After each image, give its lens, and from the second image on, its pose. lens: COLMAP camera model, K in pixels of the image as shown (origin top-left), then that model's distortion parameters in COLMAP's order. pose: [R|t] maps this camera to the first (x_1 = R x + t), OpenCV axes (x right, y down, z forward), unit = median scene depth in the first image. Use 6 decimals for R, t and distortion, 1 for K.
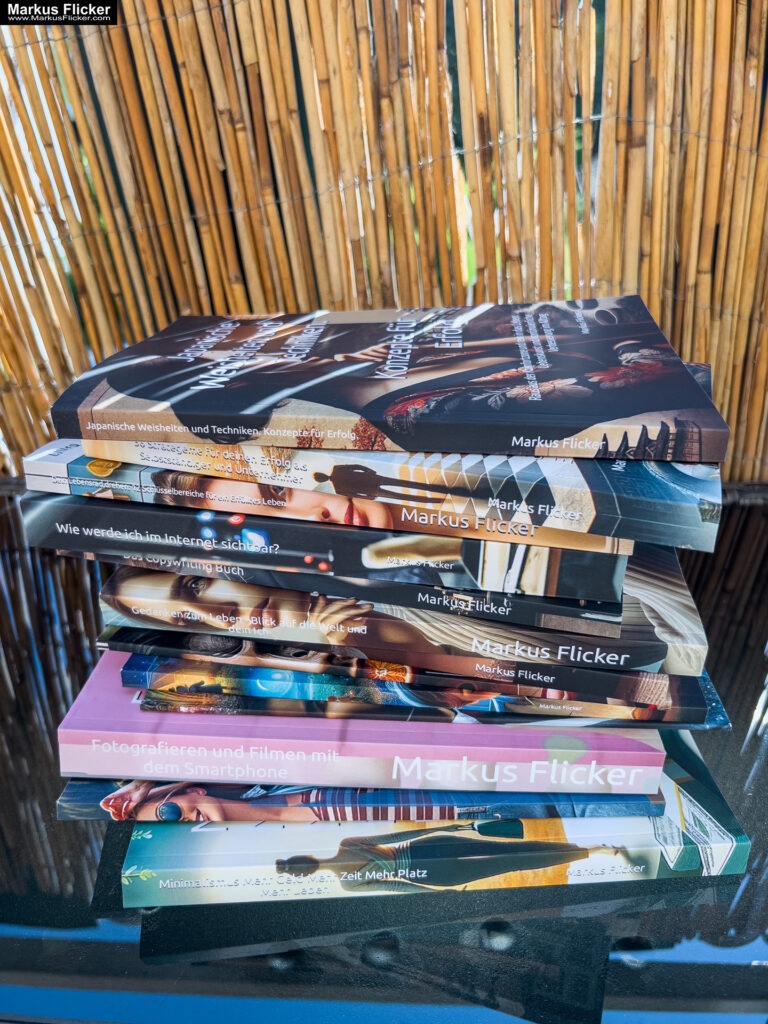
lens RADIAL K [[819.9, 0, 382.0], [0, 819.9, 515.0], [0, 0, 1]] dist [-0.013411, -0.018121]
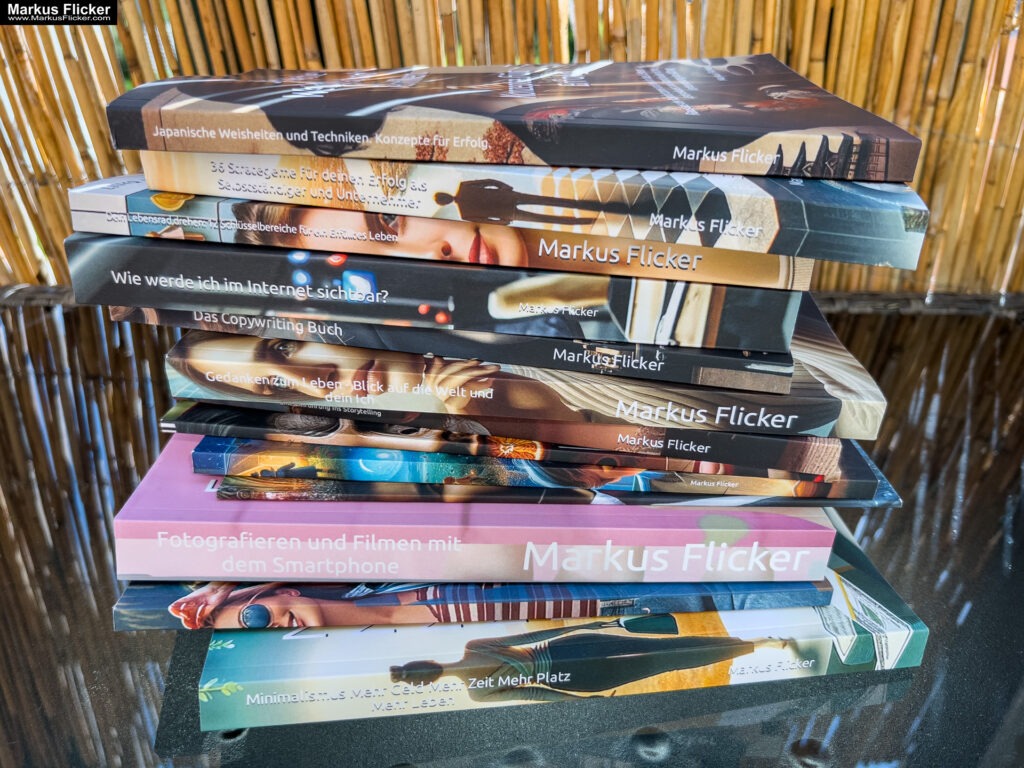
lens RADIAL K [[819.9, 0, 509.6], [0, 819.9, 386.9], [0, 0, 1]] dist [-0.013411, -0.018121]
pose [[0.995724, -0.006272, 0.092165, -0.079701], [0.007270, 0.999918, -0.010500, 0.142351], [-0.092091, 0.011125, 0.995688, 0.155716]]
